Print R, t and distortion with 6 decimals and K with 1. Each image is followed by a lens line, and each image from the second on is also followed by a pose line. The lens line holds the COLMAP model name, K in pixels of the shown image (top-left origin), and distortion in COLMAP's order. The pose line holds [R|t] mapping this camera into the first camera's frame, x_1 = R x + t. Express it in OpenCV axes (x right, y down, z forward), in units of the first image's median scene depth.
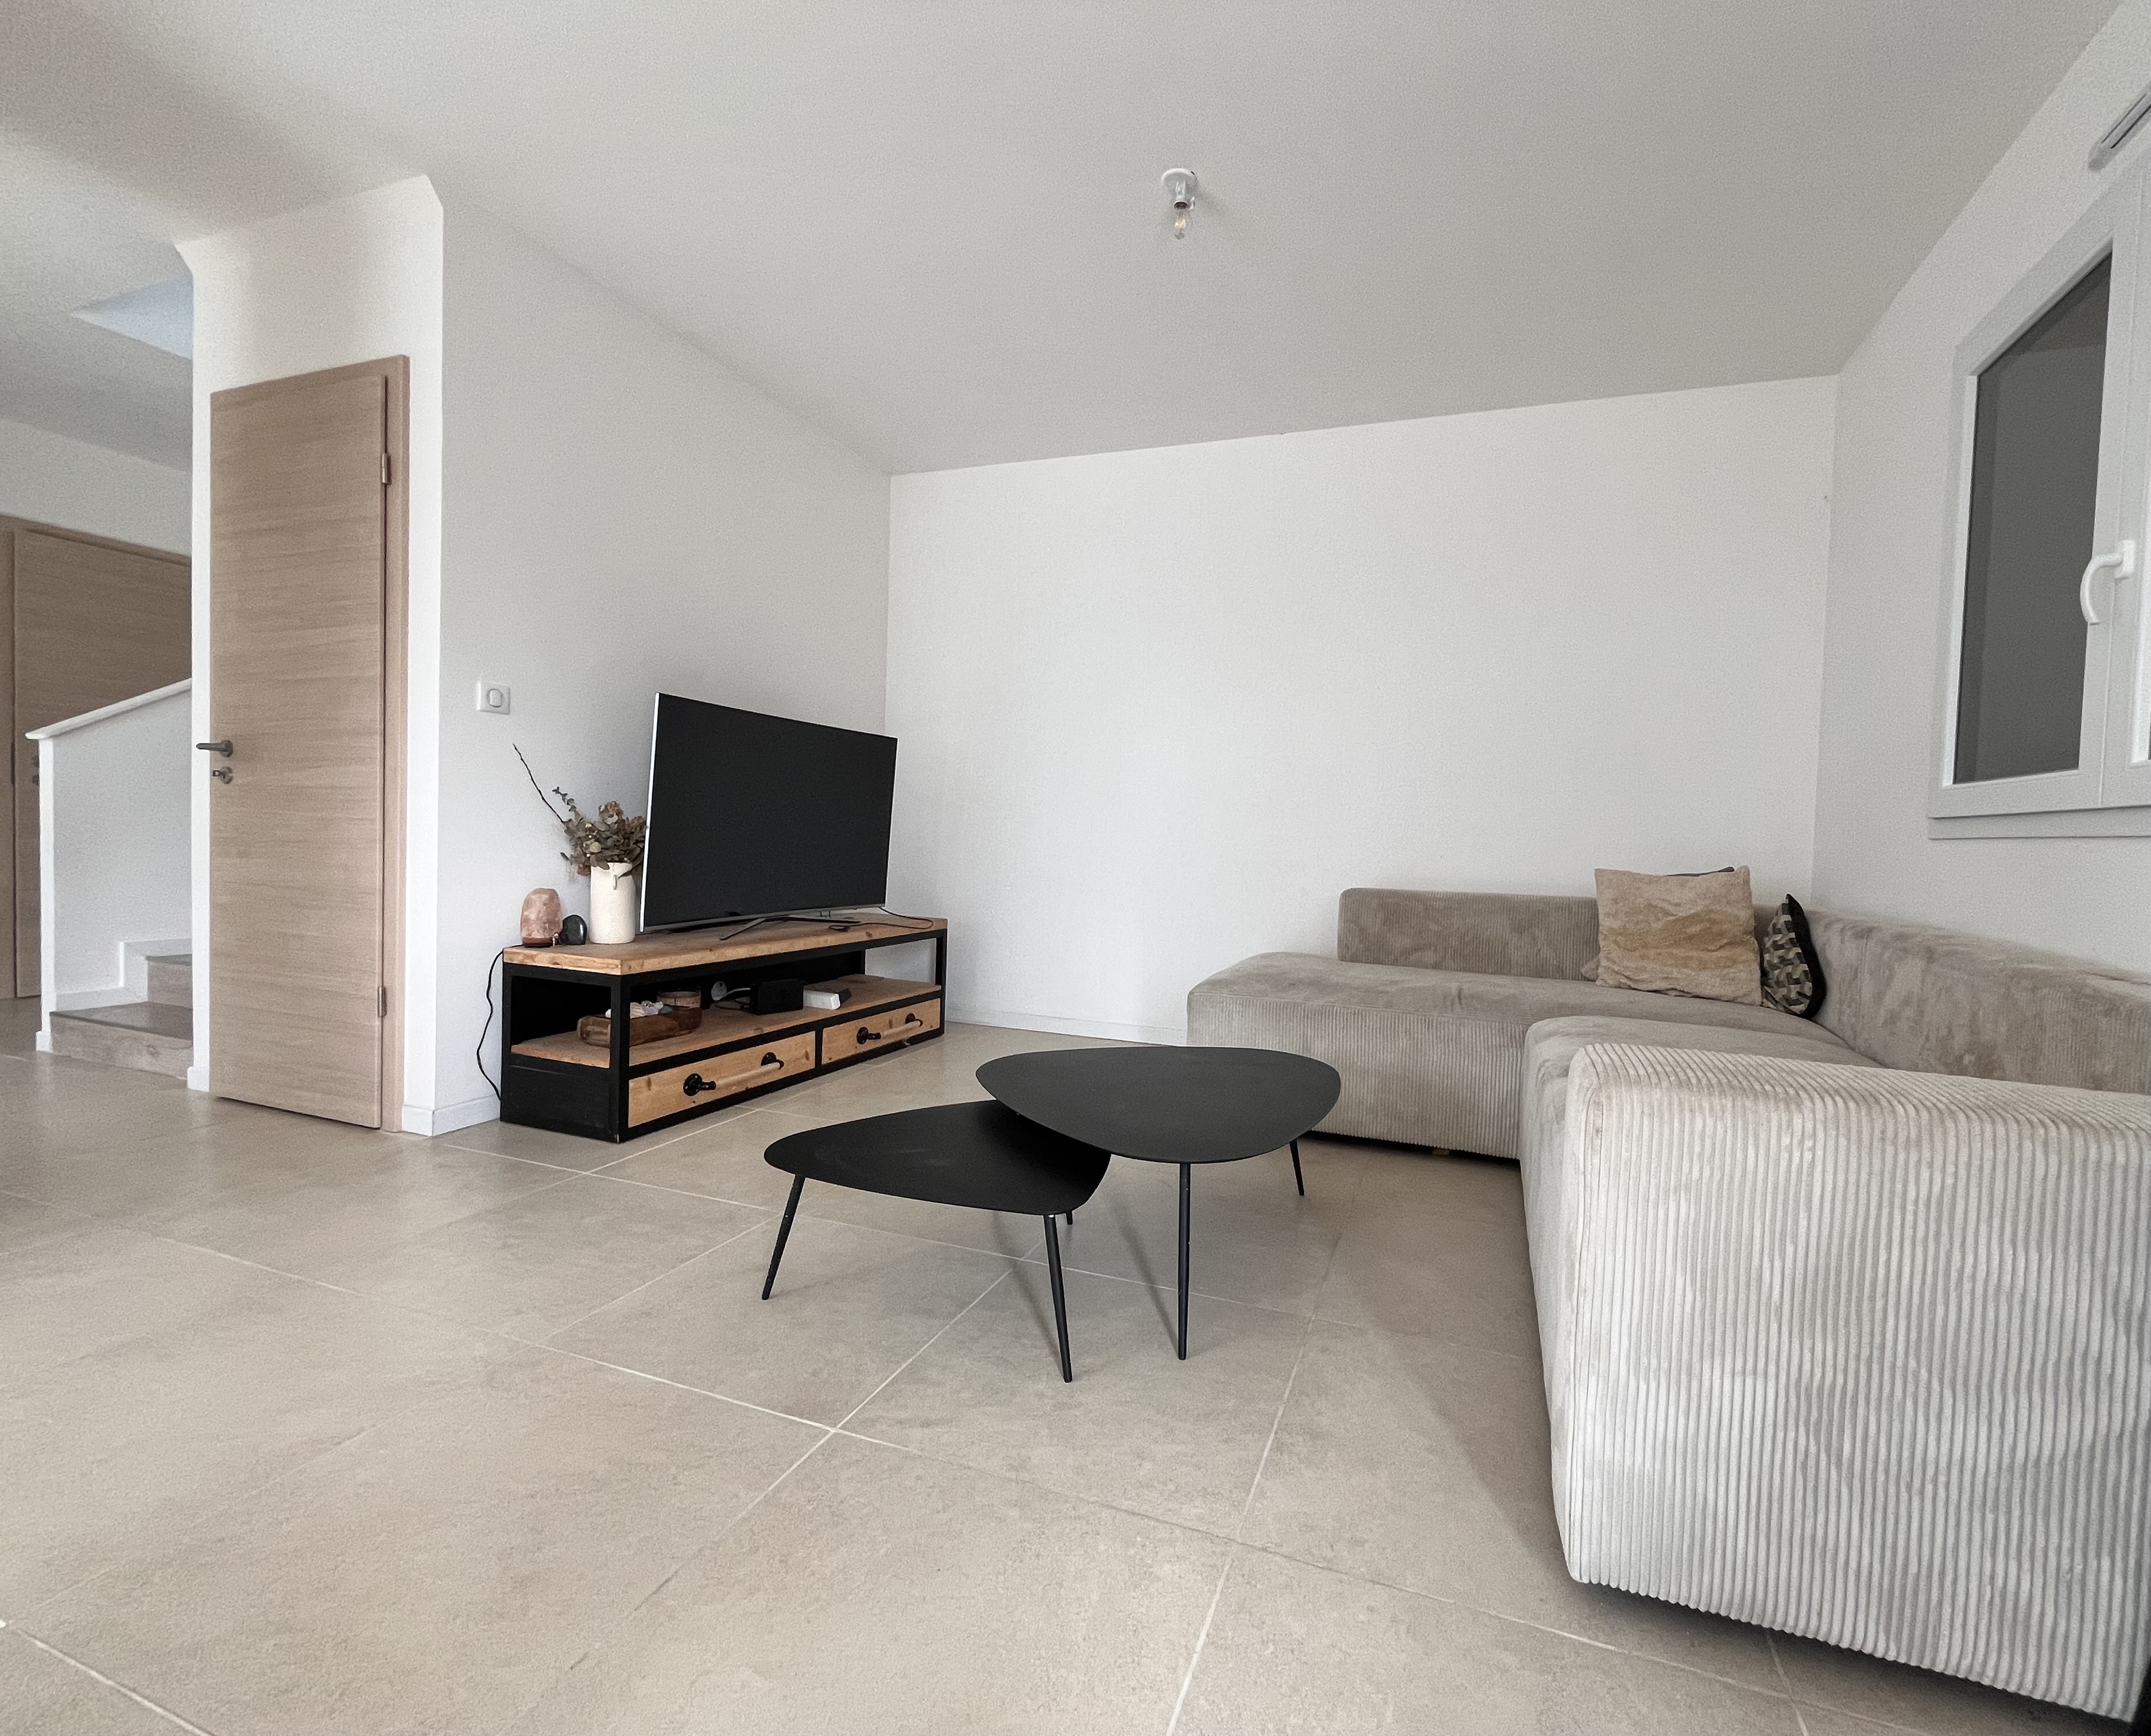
lens RADIAL K [[956.9, 0, 1076.3], [0, 956.9, 859.8], [0, 0, 1]] dist [-0.001598, -0.000124]
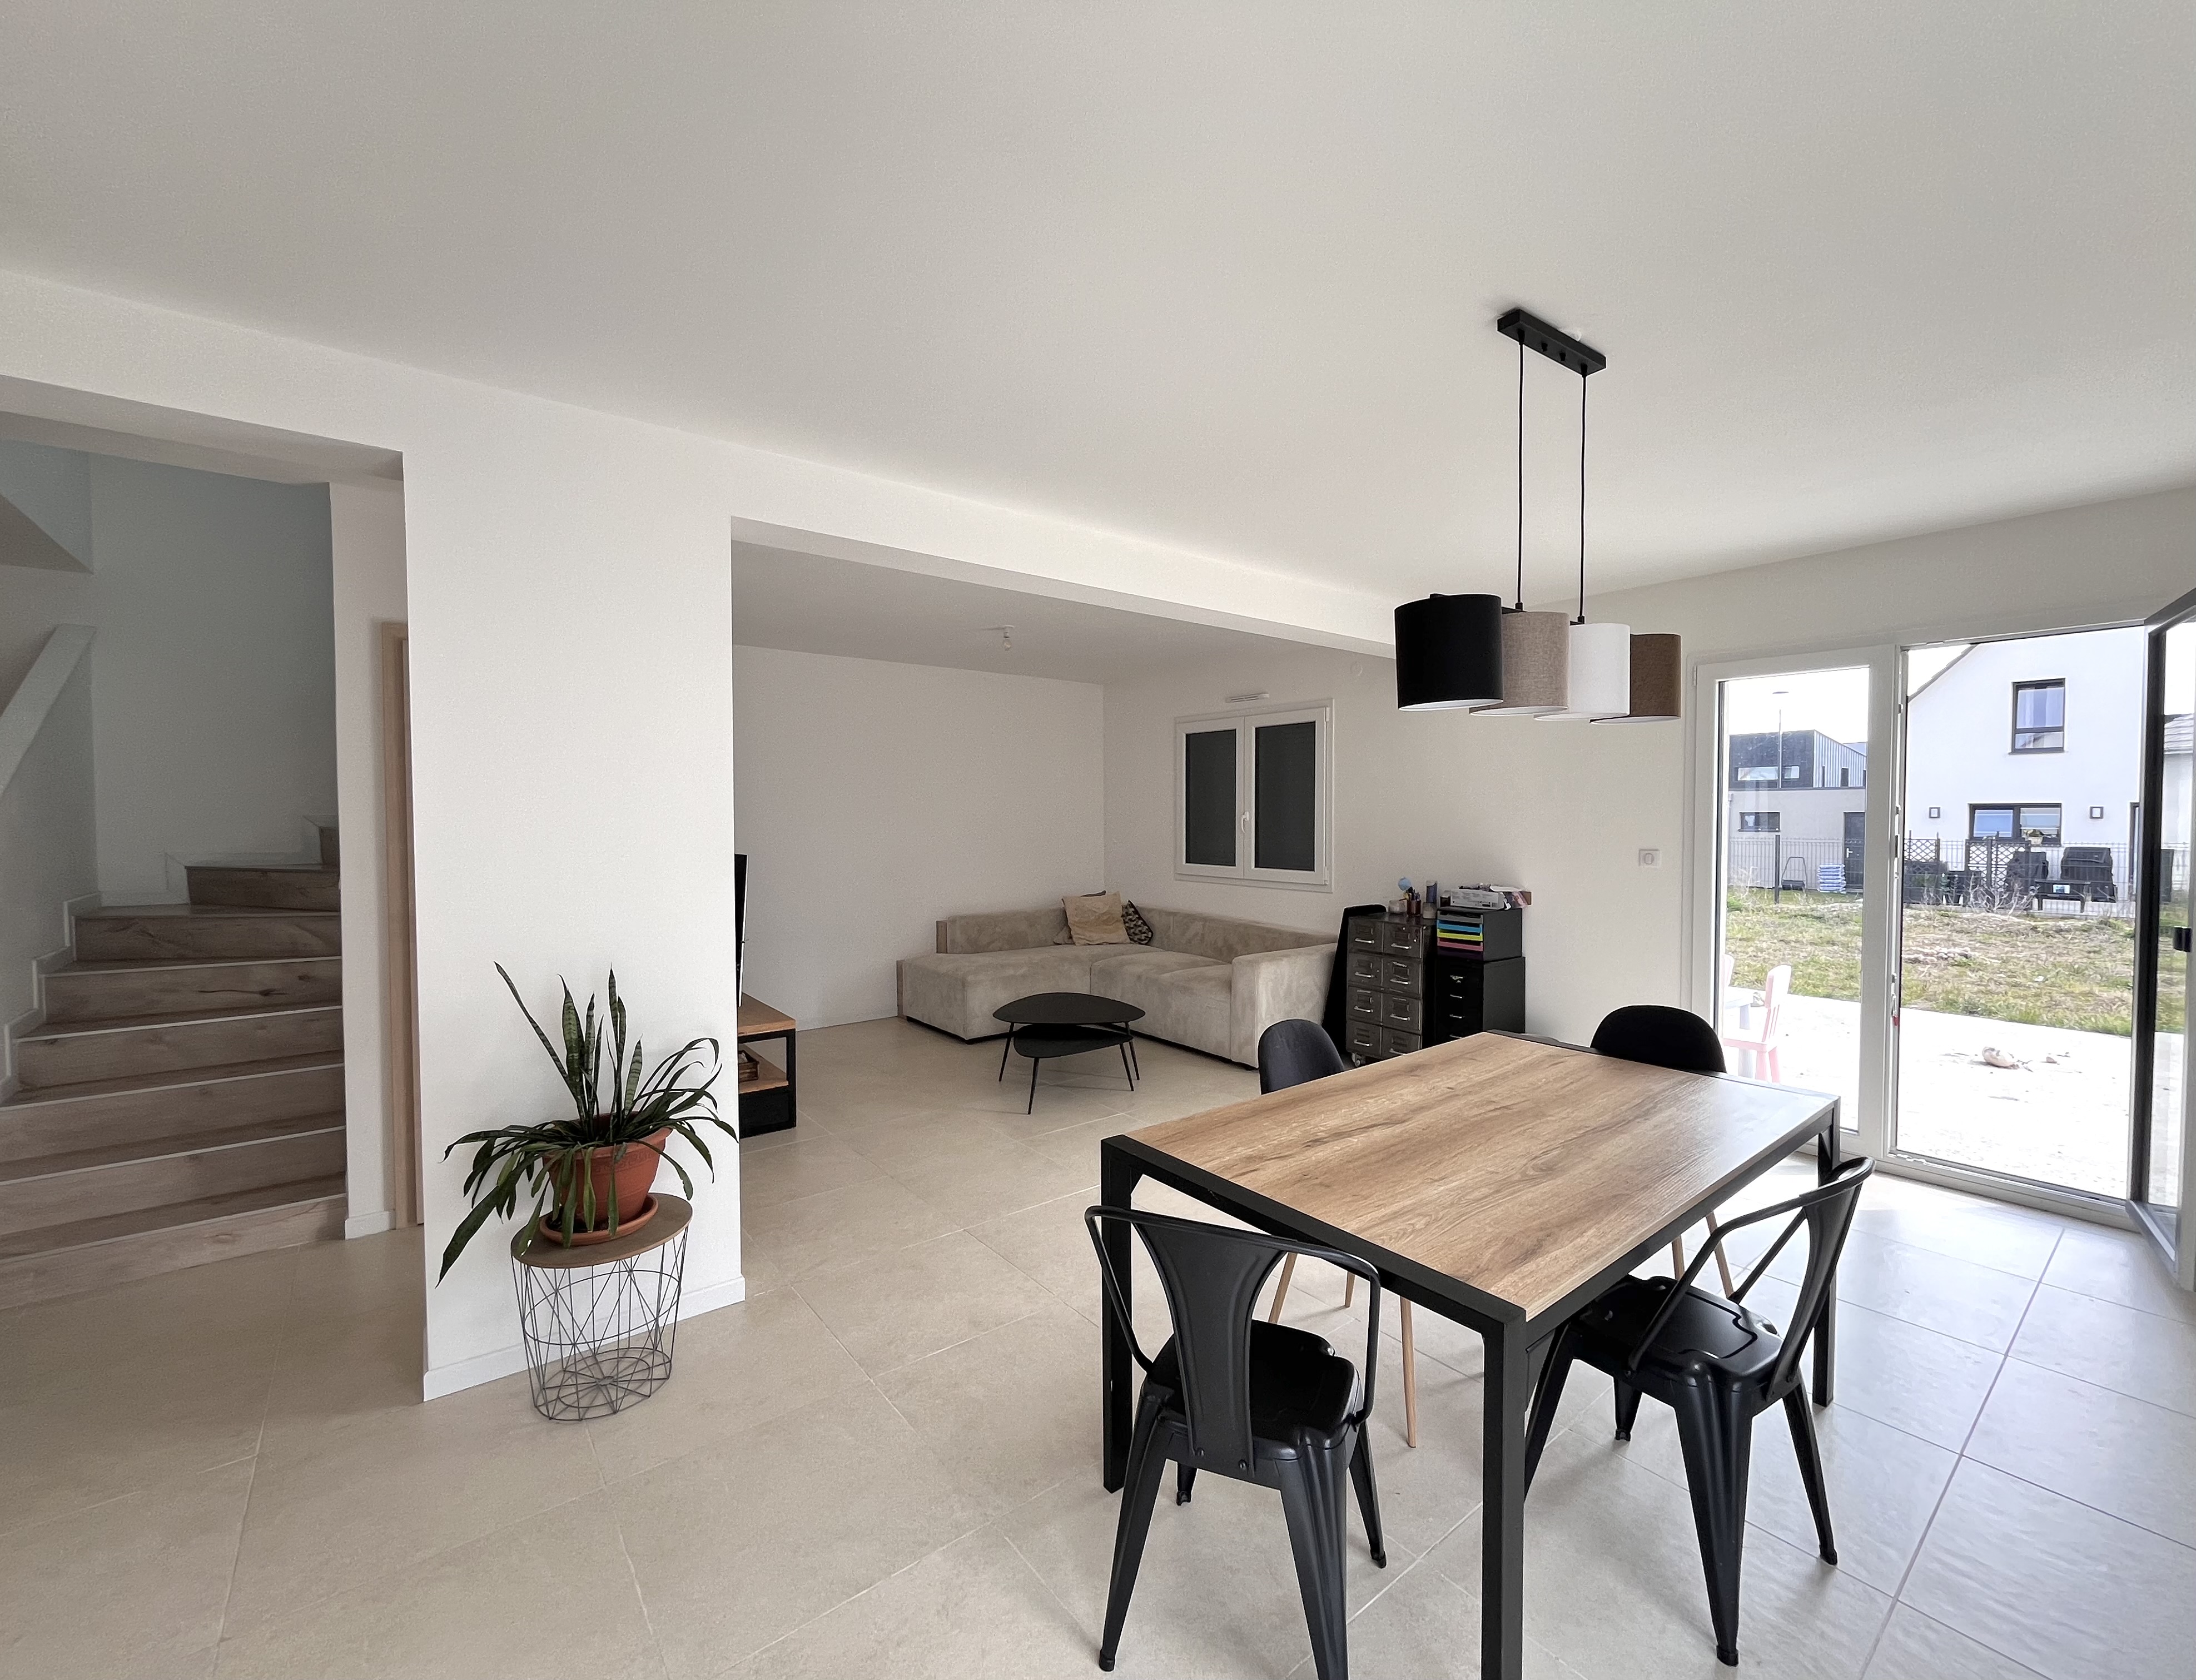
lens RADIAL K [[904.5, 0, 1101.4], [0, 904.5, 838.4], [0, 0, 1]] dist [0.000321, 0.000013]
pose [[0.532440, -0.050306, 0.844972, -1.424803], [0.049888, 0.998362, 0.028002, -0.212148], [-0.844996, 0.027245, 0.534078, -0.292026]]
